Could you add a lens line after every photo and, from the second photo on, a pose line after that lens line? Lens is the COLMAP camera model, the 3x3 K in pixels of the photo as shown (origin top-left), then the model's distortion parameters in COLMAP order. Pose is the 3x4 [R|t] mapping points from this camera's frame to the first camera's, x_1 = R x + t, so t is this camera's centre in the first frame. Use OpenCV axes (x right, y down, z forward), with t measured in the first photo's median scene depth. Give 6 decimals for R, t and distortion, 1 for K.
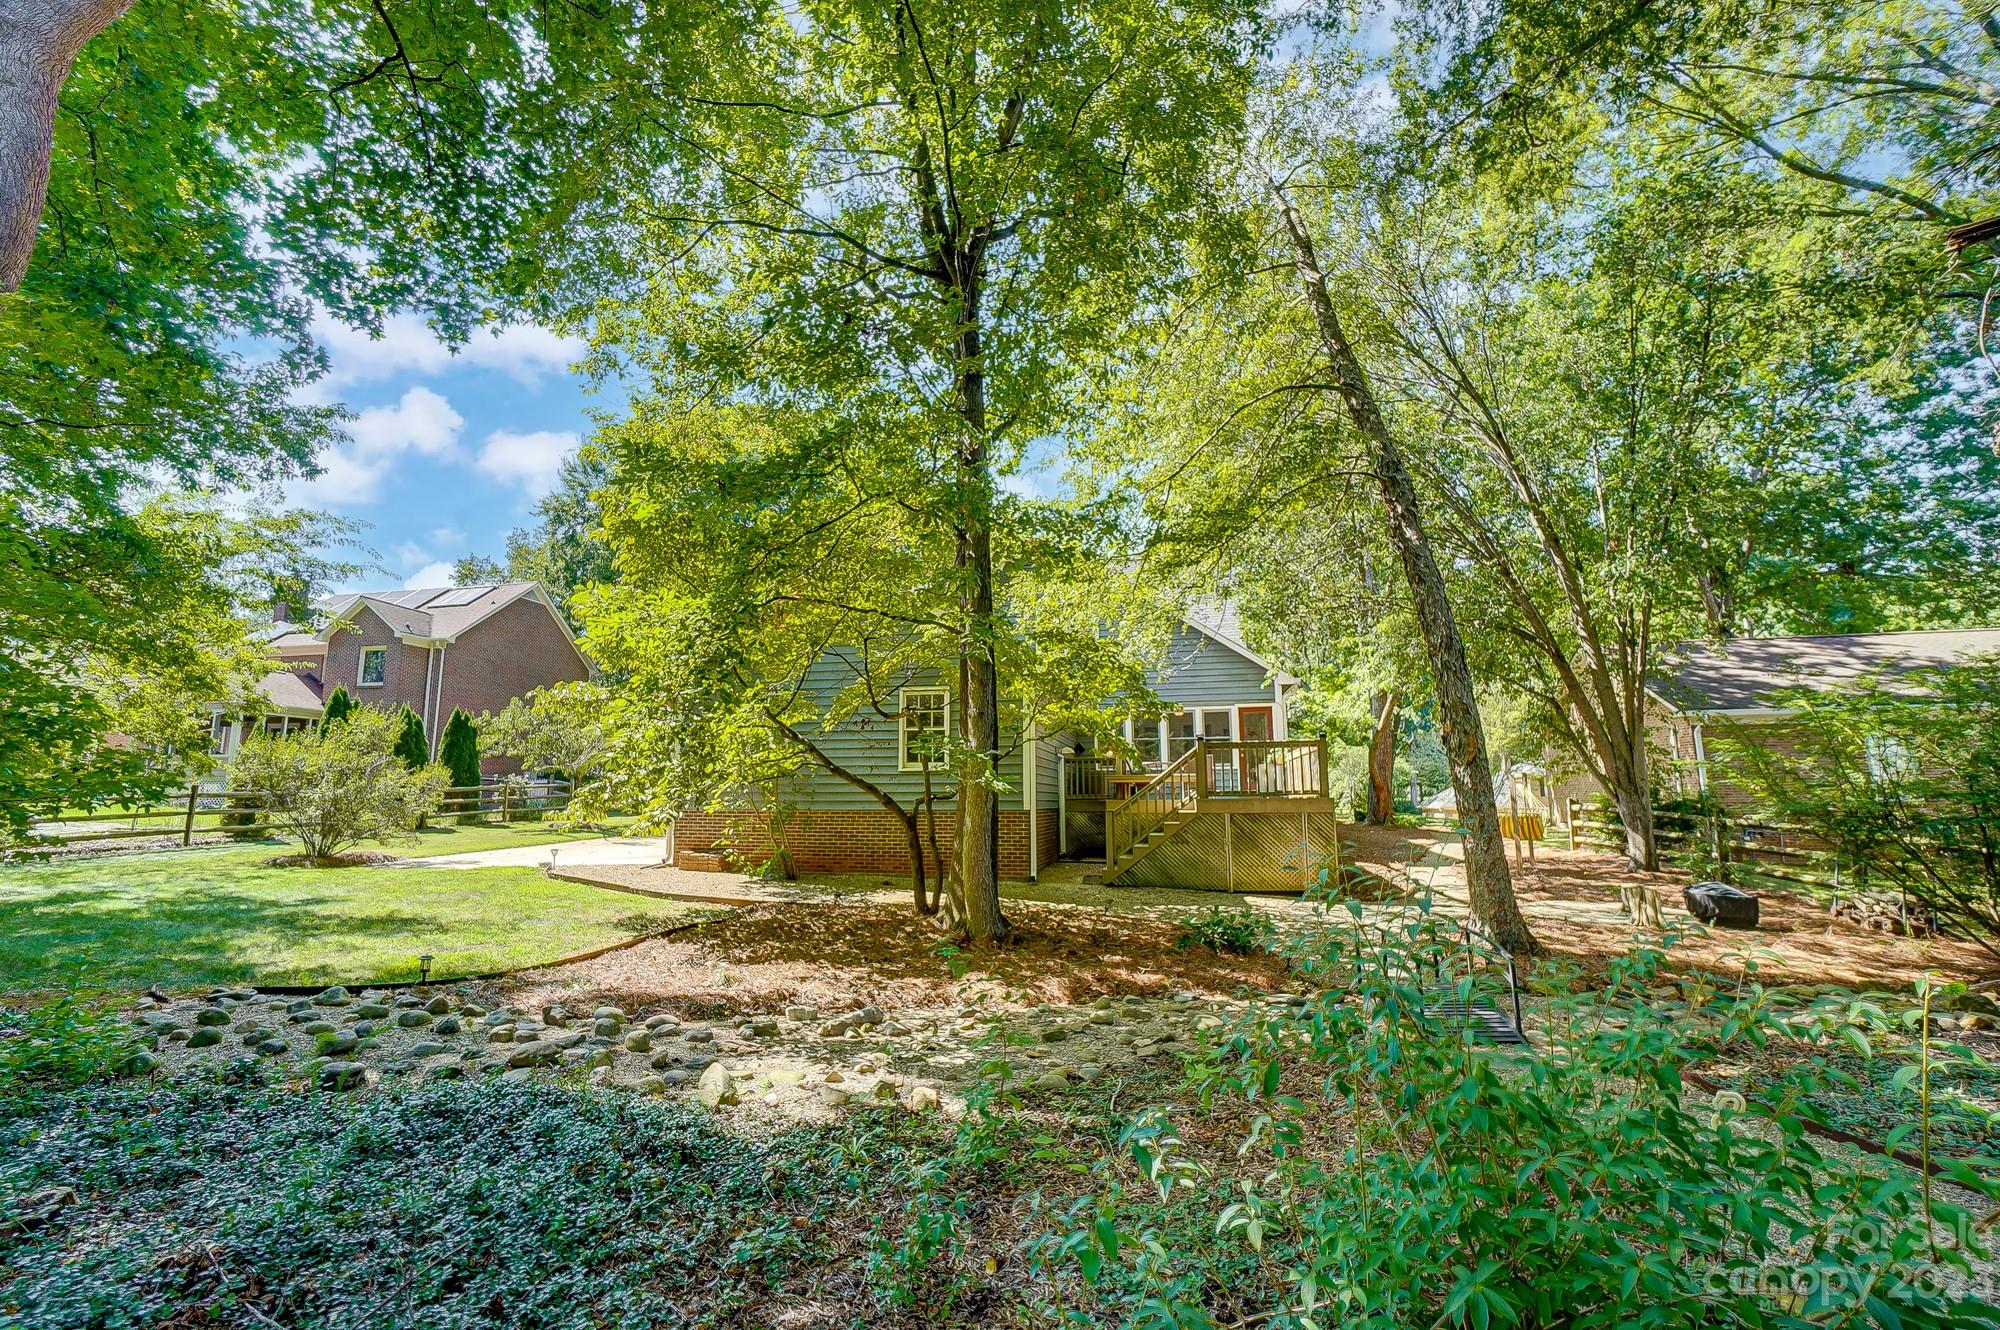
lens RADIAL K [[861.5, 0, 991.8], [0, 861.5, 656.0], [0, 0, 1]] dist [-0.064406, 0.024586]
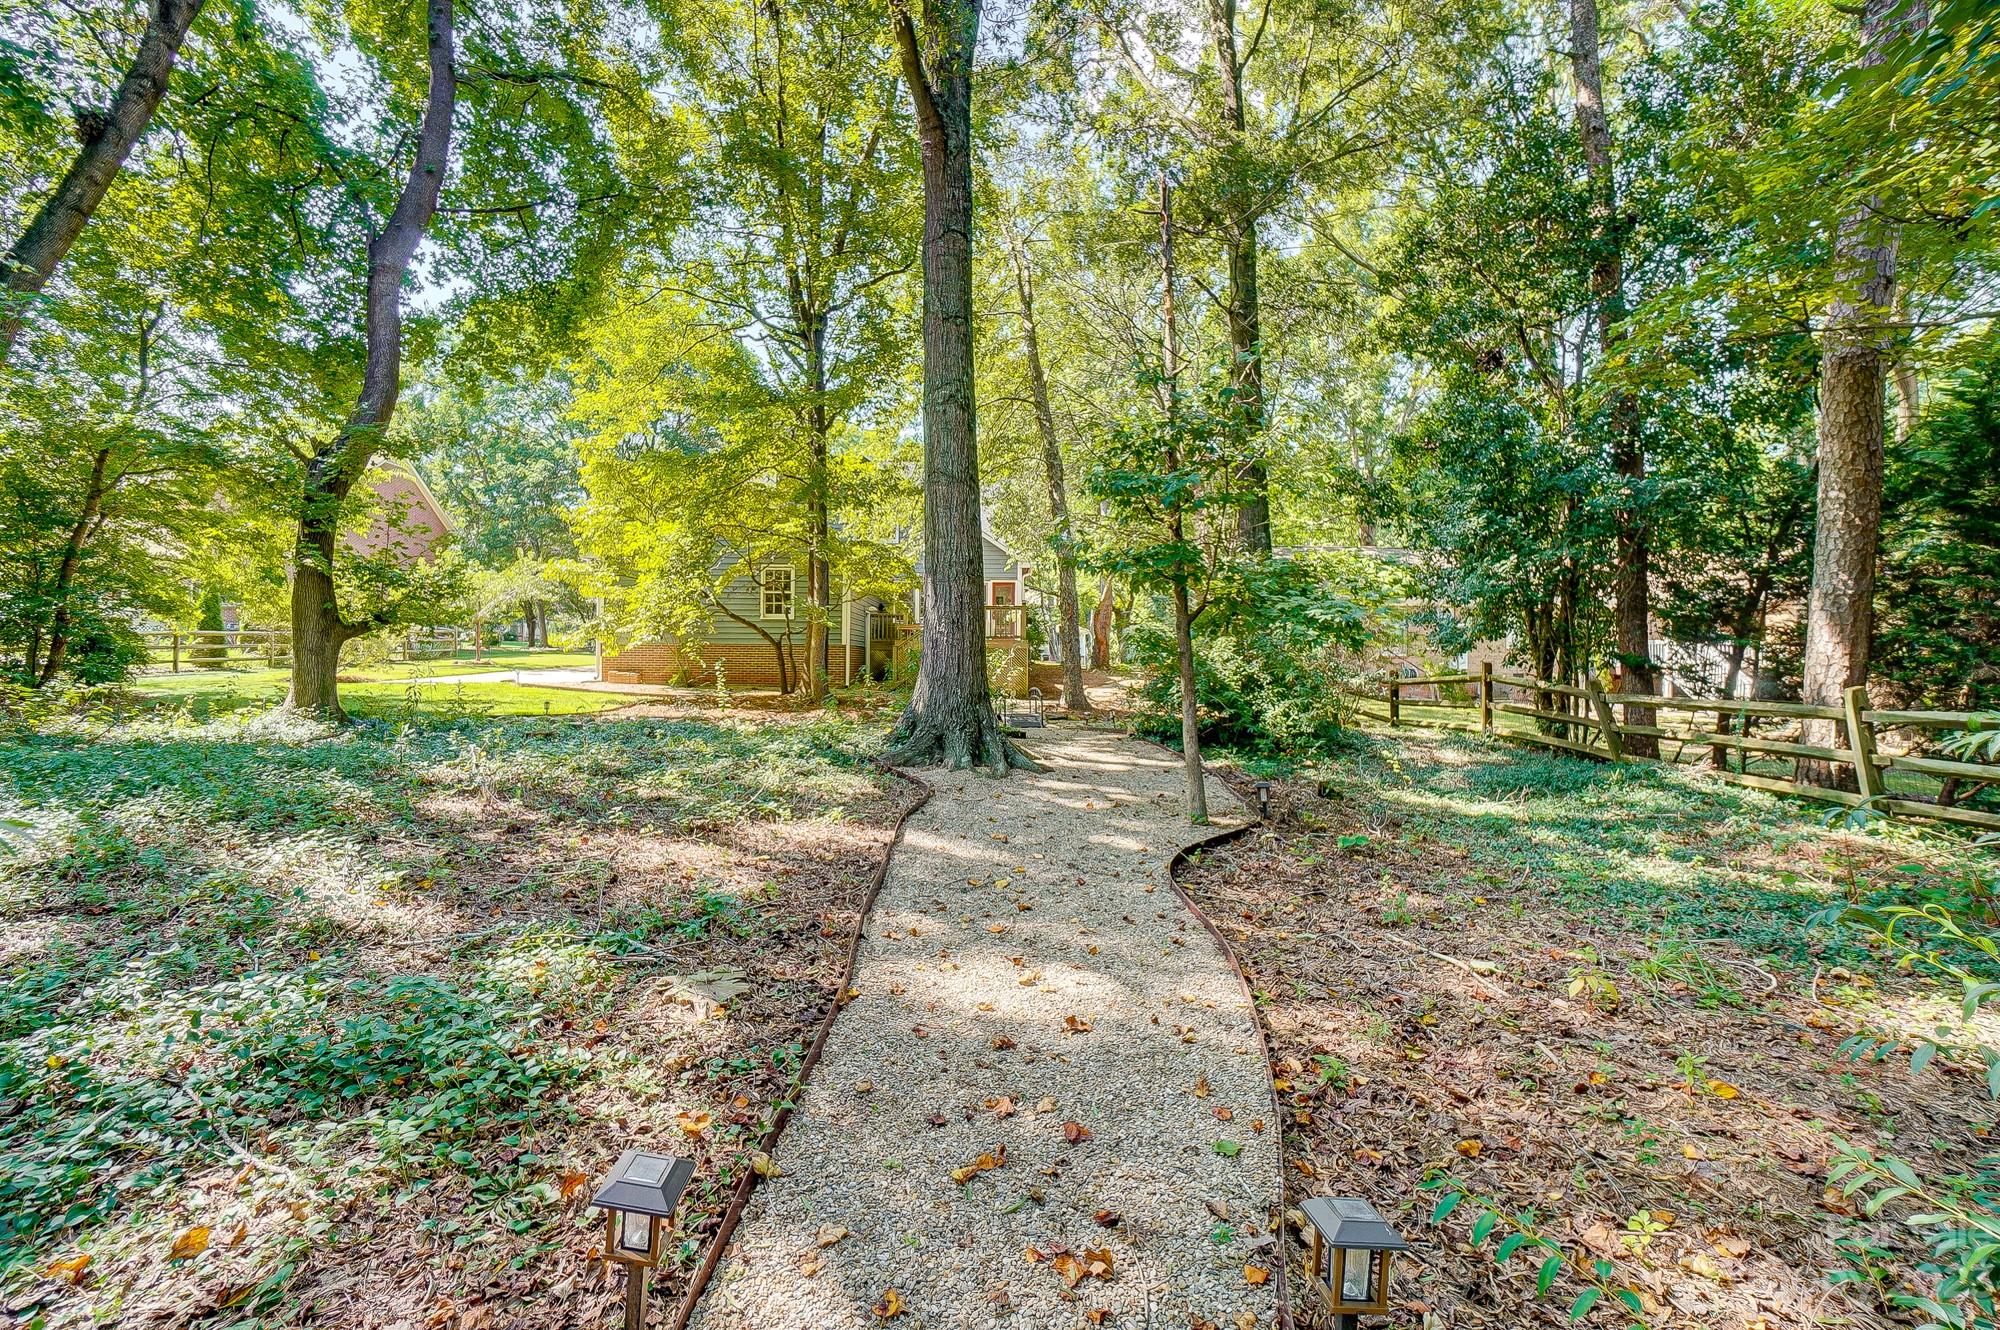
lens RADIAL K [[861.5, 0, 991.8], [0, 861.5, 656.0], [0, 0, 1]] dist [-0.064406, 0.024586]
pose [[0.978298, 0.011970, 0.206856, -0.022611], [-0.044618, 0.987079, 0.153898, -0.061695], [-0.202341, -0.159787, 0.966192, -0.630962]]
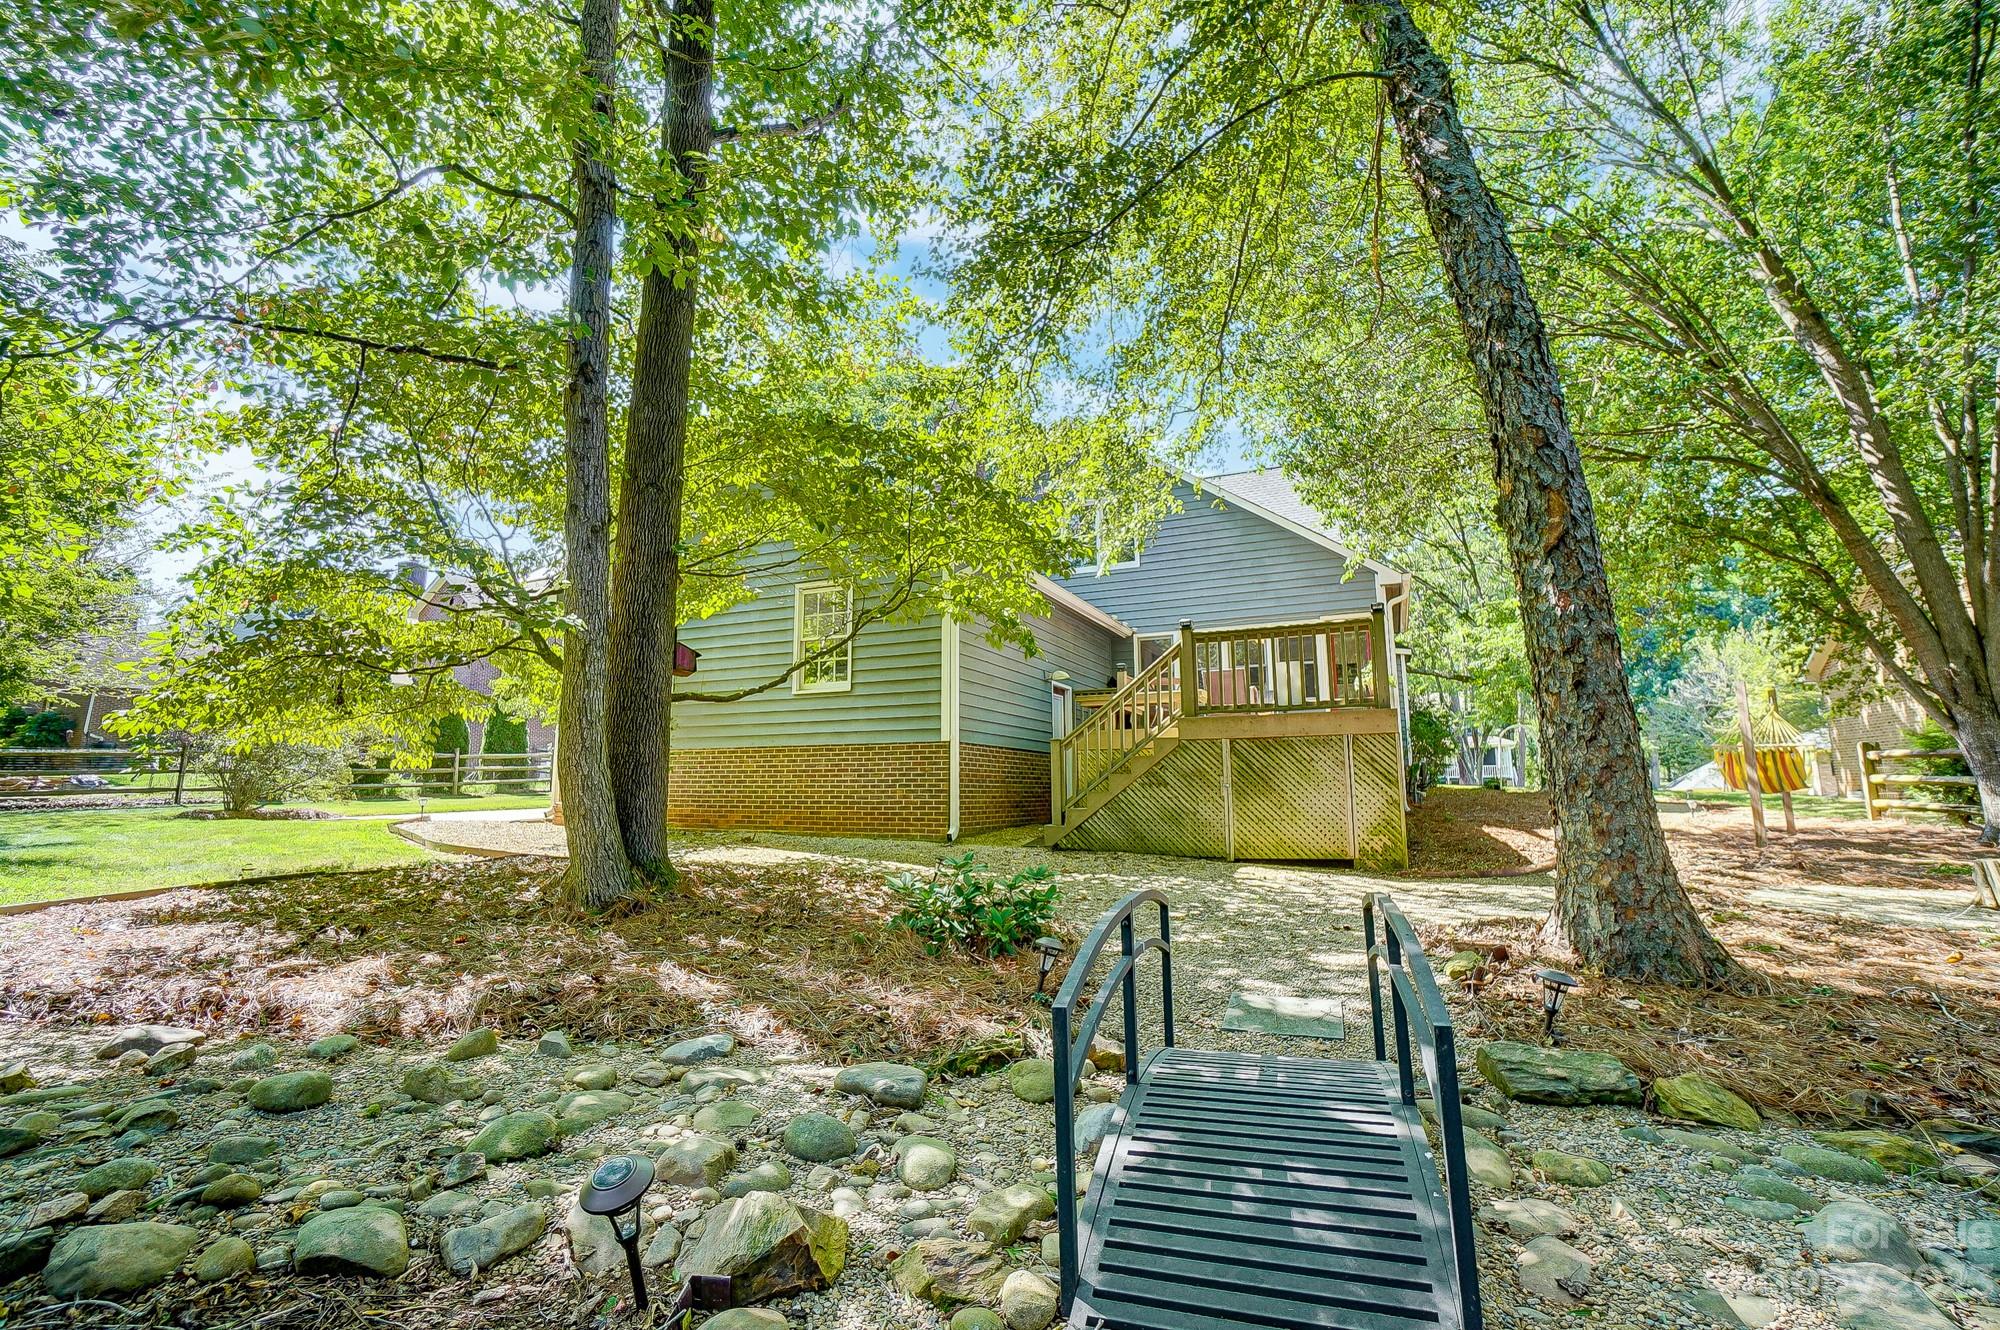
lens RADIAL K [[861.5, 0, 991.8], [0, 861.5, 656.0], [0, 0, 1]] dist [-0.064406, 0.024586]
pose [[0.976211, -0.034690, -0.214029, 0.248231], [0.036444, 0.999327, 0.004257, 0.114447], [0.213737, -0.011956, 0.976818, 0.337851]]
